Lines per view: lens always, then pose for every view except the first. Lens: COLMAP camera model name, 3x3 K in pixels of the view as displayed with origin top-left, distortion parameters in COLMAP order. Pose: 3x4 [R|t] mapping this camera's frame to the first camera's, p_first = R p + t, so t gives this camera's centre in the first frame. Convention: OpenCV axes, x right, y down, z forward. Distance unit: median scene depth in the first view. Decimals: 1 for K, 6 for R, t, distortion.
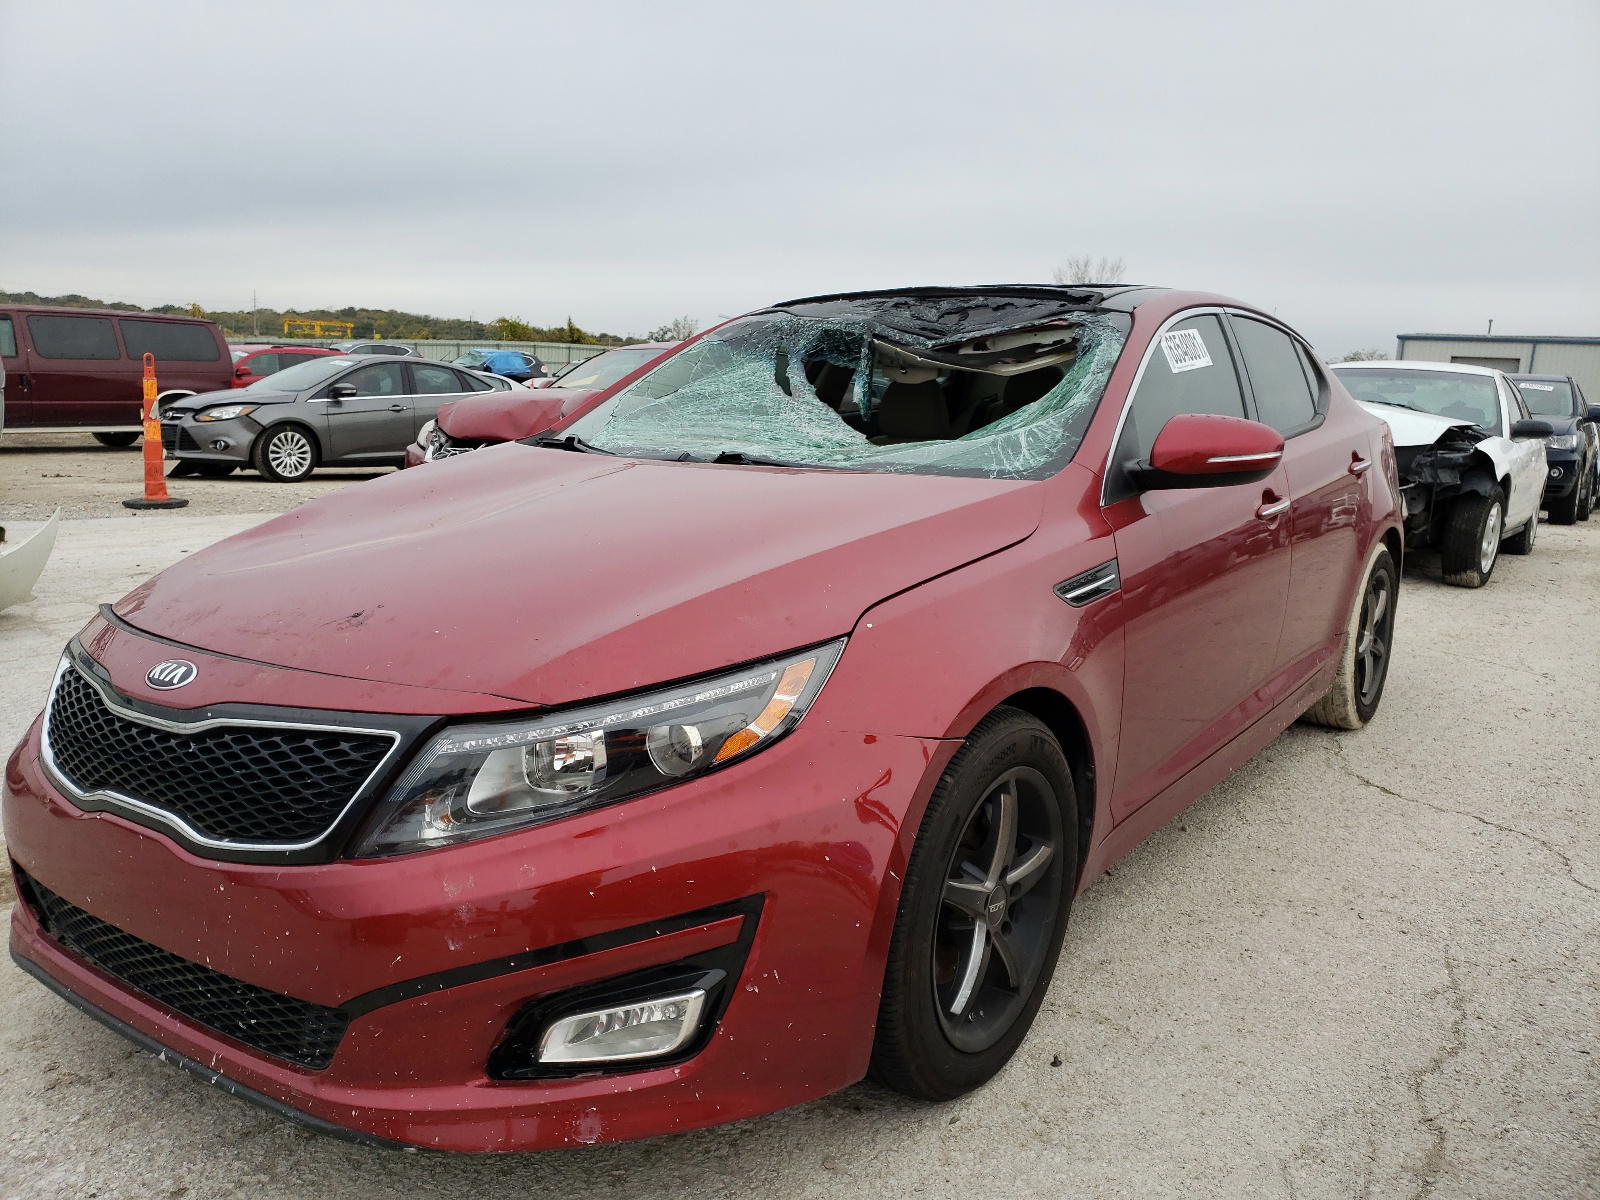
lens RADIAL K [[1234.4, 0, 800.0], [0, 1234.4, 600.0], [0, 0, 1]] dist [0.006937, -0.002381]
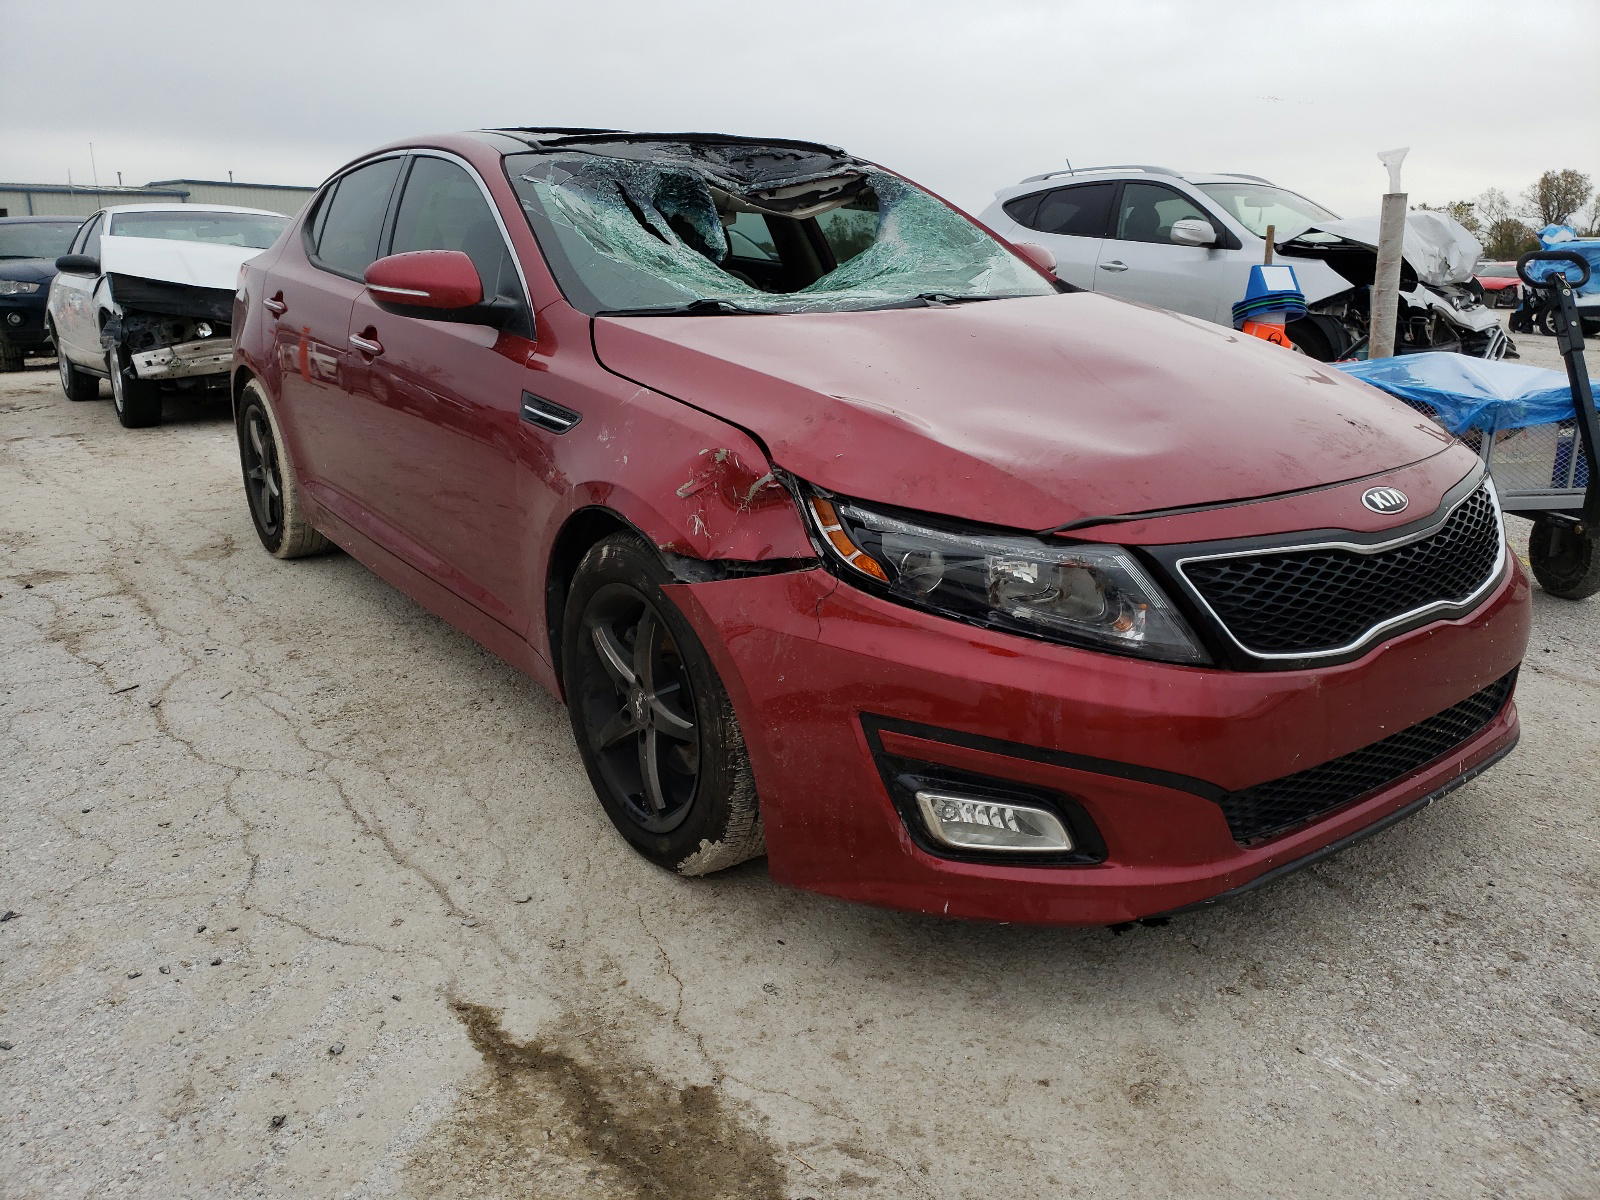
lens RADIAL K [[1195.3, 0, 800.0], [0, 1195.3, 600.0], [0, 0, 1]] dist [-0.005594, -0.001536]
pose [[0.338768, -0.297198, 0.892698, -1.144684], [0.184492, 0.951364, 0.246717, -0.146273], [-0.922604, 0.081116, 0.377122, 0.750781]]
